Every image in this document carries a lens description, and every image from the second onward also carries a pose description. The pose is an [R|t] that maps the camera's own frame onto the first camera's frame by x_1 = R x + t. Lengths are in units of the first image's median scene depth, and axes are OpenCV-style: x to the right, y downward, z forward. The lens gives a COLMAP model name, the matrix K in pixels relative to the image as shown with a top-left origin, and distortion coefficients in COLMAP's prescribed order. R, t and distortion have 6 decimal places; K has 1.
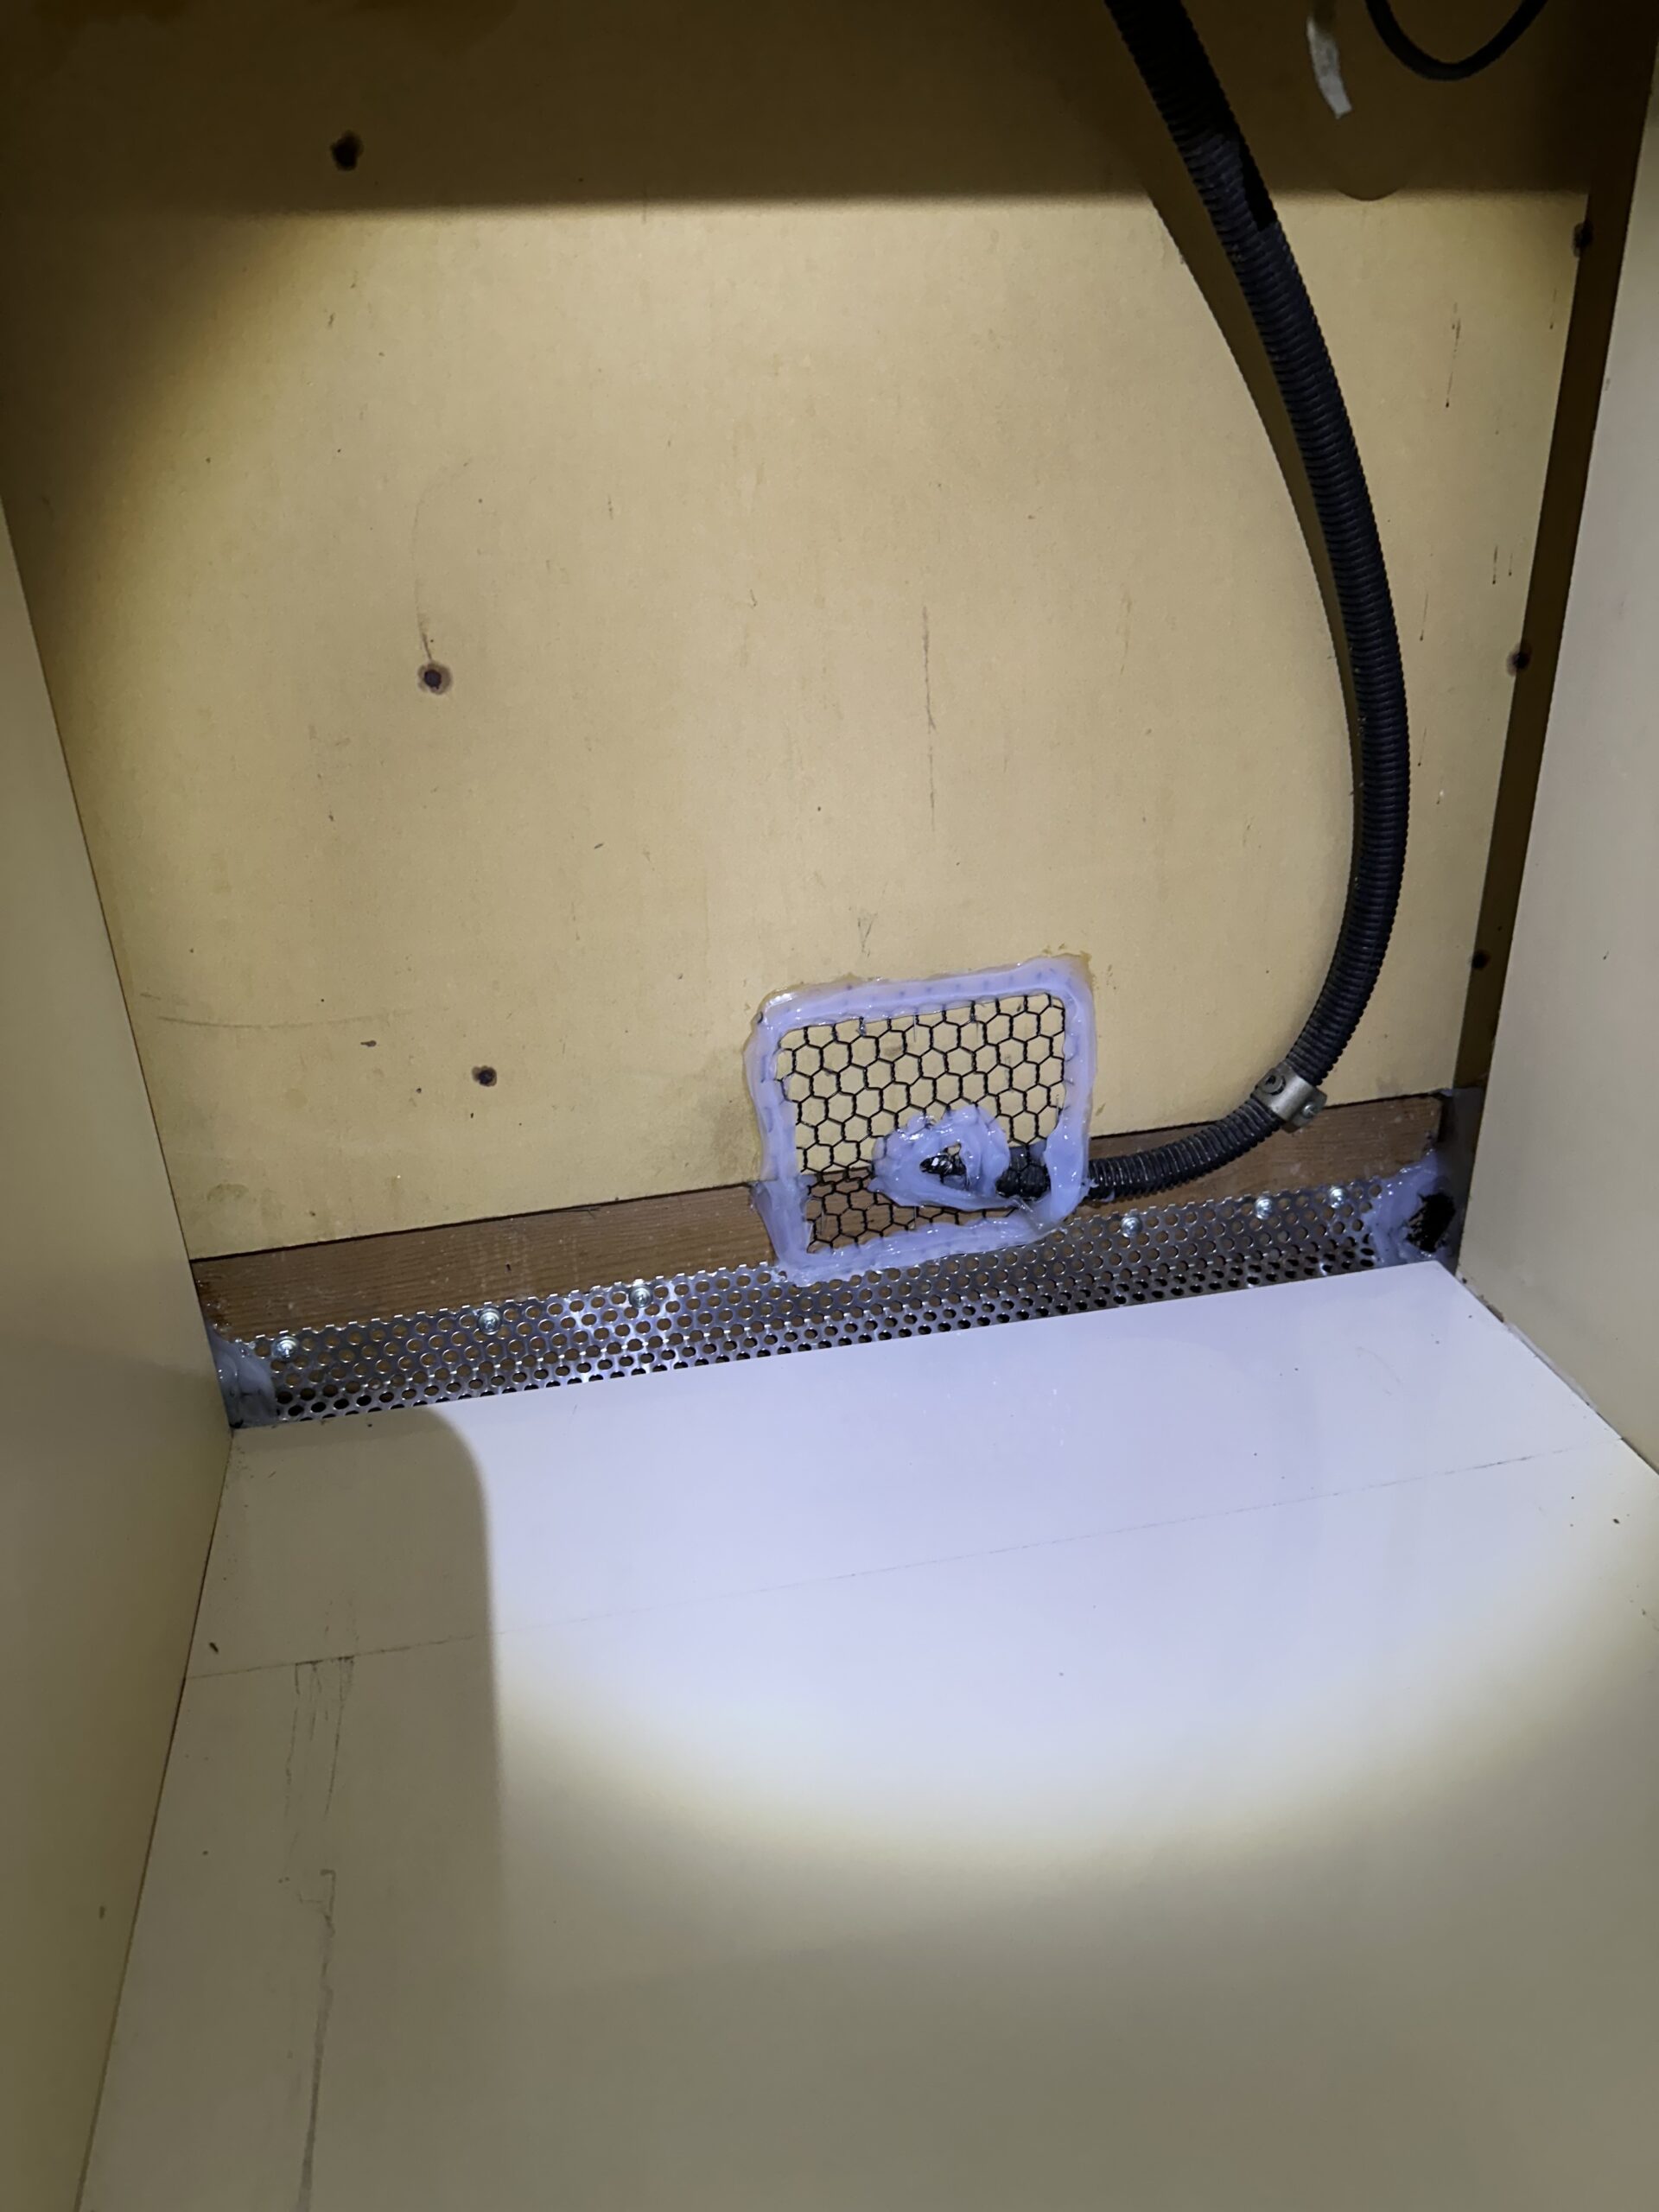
lens RADIAL K [[1476.5, 0, 824.0], [0, 1476.5, 1132.6], [0, 0, 1]] dist [-0.035681, -0.003076]
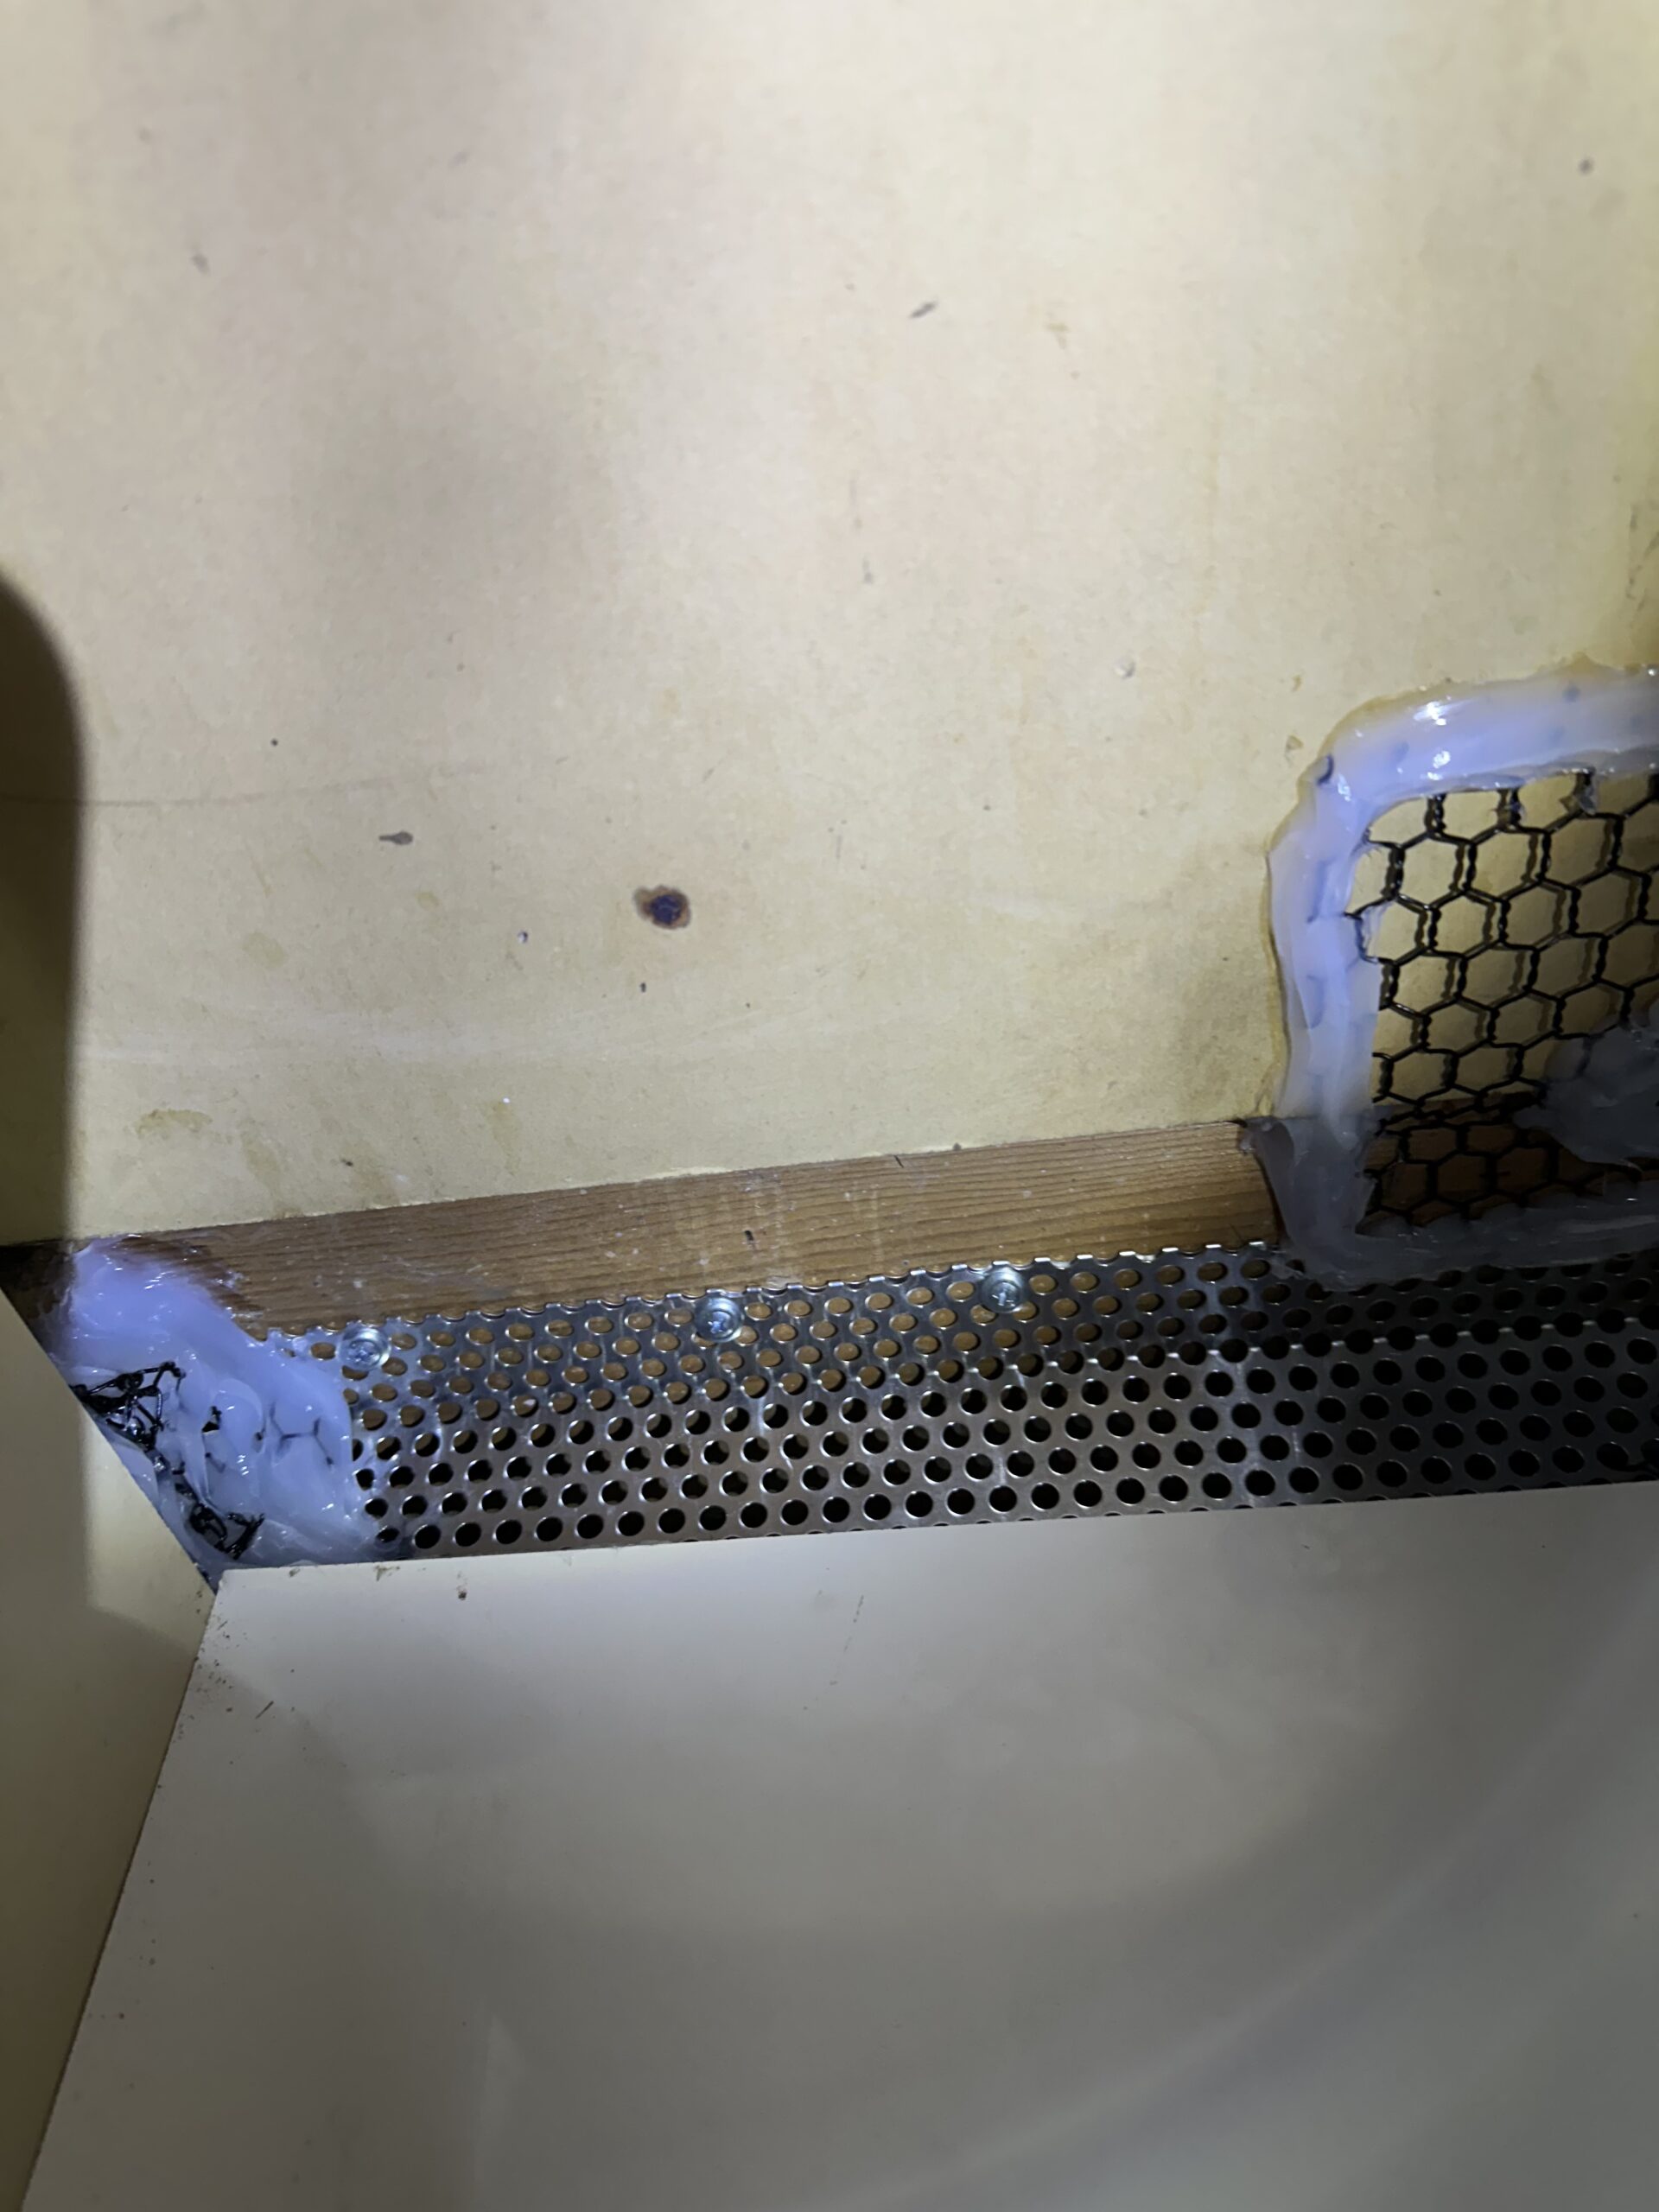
lens RADIAL K [[1561.4, 0, 823.9], [0, 1561.4, 1142.3], [0, 0, 1]] dist [0.073161, -0.148836]
pose [[0.967672, 0.074704, -0.240894, -0.063466], [-0.004331, 0.959907, 0.280284, -0.098774], [0.252174, -0.270180, 0.929199, 0.538730]]
